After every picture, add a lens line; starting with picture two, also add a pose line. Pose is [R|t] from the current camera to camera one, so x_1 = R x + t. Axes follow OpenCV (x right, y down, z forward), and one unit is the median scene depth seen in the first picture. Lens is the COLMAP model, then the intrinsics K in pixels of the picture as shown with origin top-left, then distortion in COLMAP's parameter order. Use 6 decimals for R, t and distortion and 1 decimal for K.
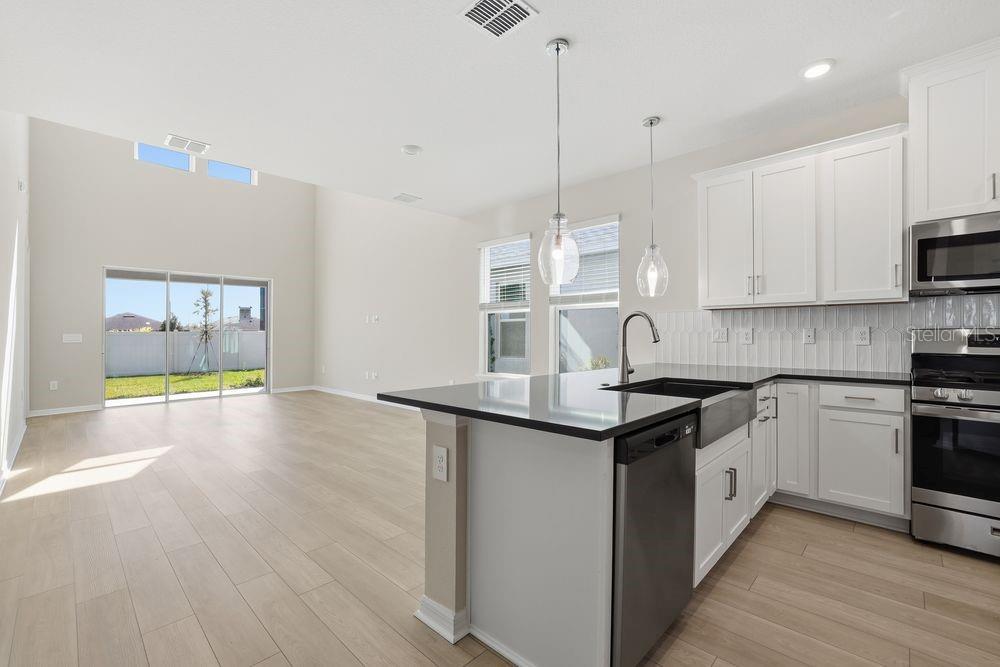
lens RADIAL K [[425.3, 0, 500.0], [0, 425.3, 333.5], [0, 0, 1]] dist [-0.039788, -0.000041]
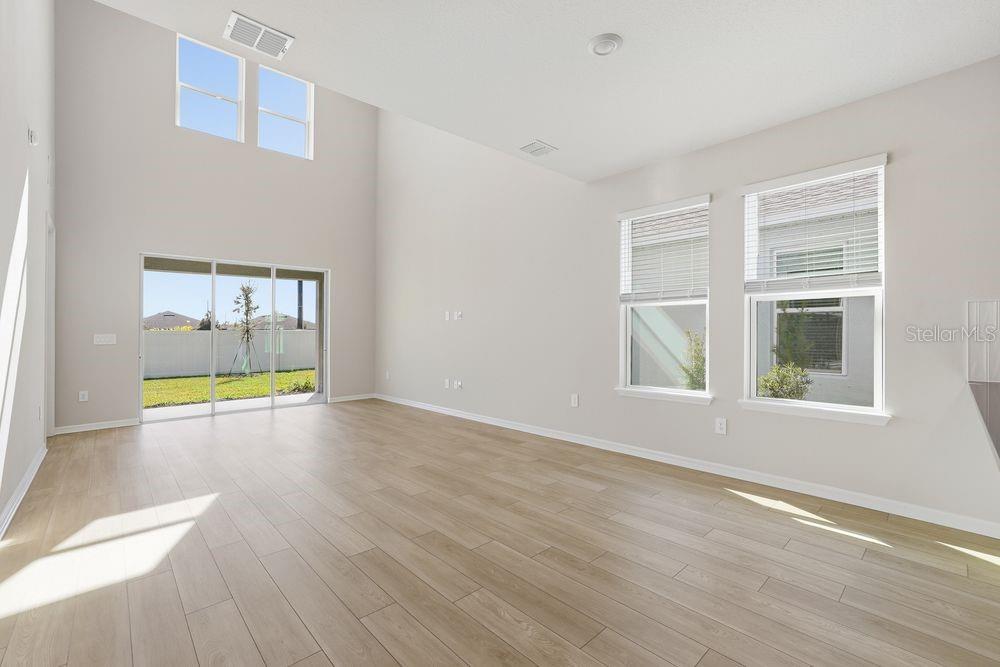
lens RADIAL K [[436.1, 0, 500.0], [0, 436.1, 333.5], [0, 0, 1]] dist [-0.037359, 0.000175]
pose [[0.997367, -0.000029, -0.072525, -0.126558], [0.000297, 0.999993, 0.003685, -0.002269], [0.072524, -0.003697, 0.997360, 0.137344]]
